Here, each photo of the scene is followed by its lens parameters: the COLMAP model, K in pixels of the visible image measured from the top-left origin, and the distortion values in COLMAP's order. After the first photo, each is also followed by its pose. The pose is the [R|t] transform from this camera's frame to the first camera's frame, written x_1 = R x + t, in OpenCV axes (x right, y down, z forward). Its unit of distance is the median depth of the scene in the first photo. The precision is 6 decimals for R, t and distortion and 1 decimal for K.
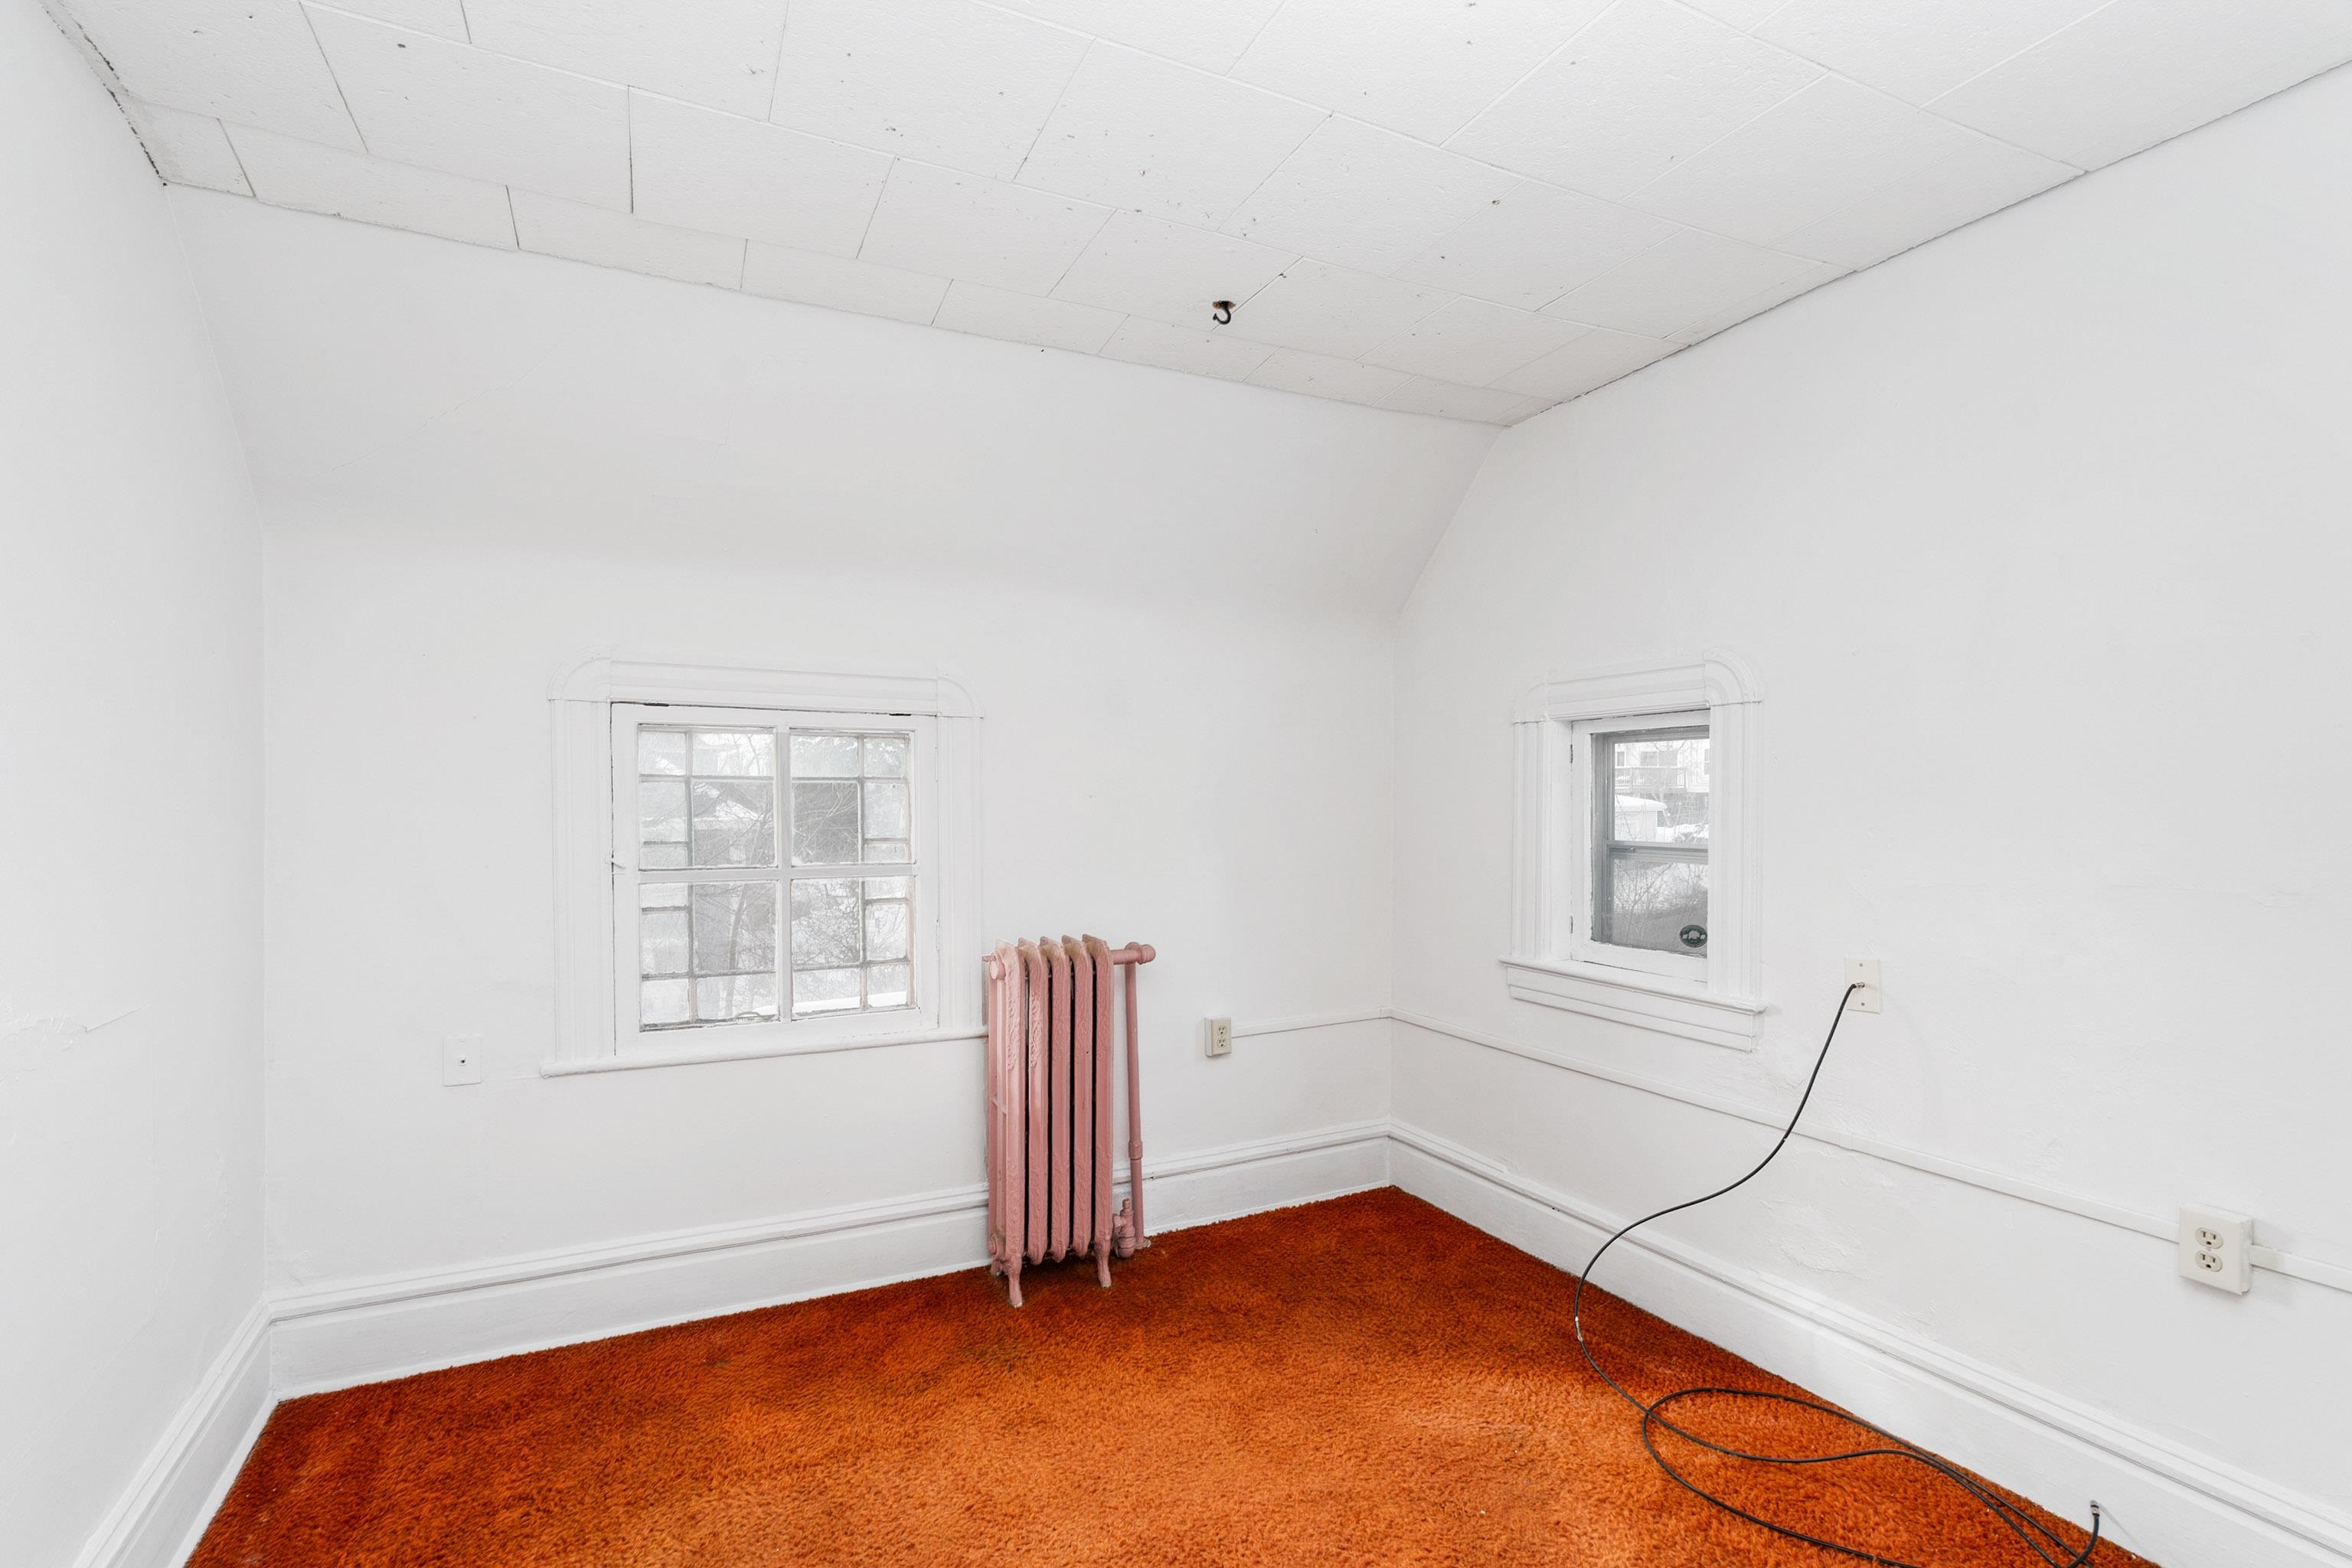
lens RADIAL K [[1086.5, 0, 1164.5], [0, 1086.5, 821.2], [0, 0, 1]] dist [-0.004311, 0.000959]
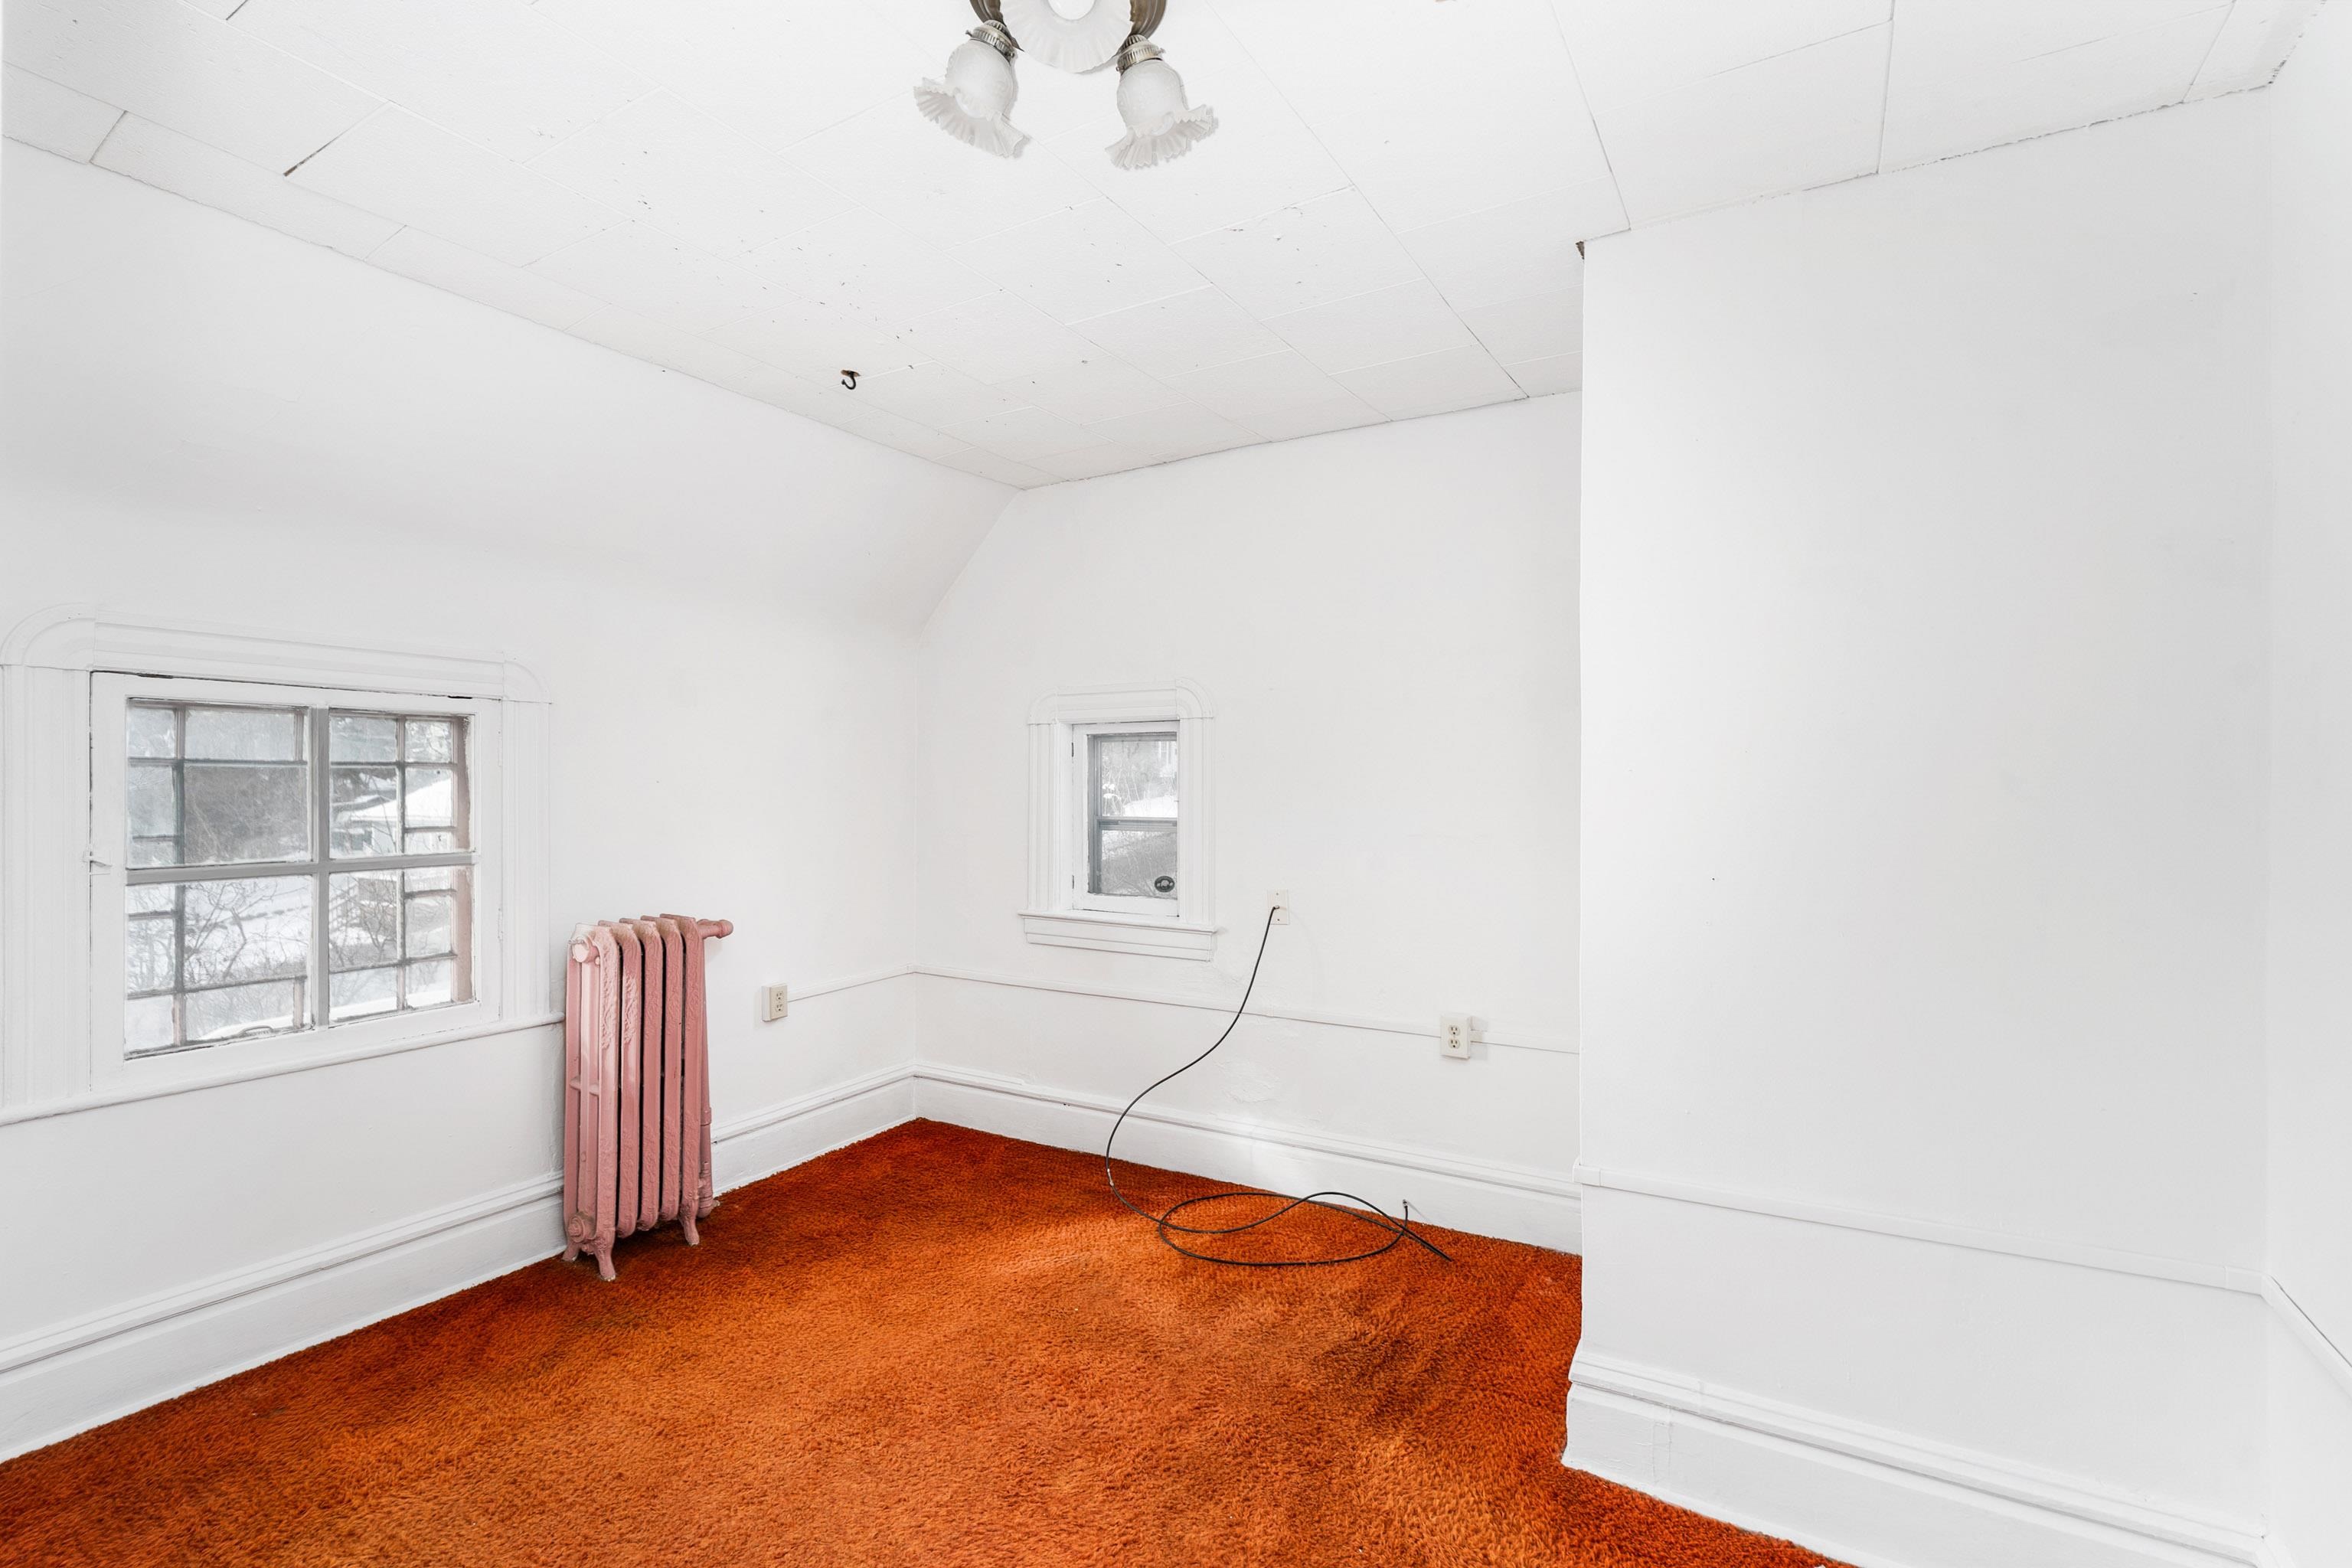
lens RADIAL K [[1086.5, 0, 1169.9], [0, 1086.5, 781.9], [0, 0, 1]] dist [-0.004311, 0.000959]
pose [[0.834700, 0.000349, 0.550704, -0.264783], [0.010870, 0.999795, -0.017109, -0.000062], [-0.550597, 0.020267, 0.834525, -0.157894]]
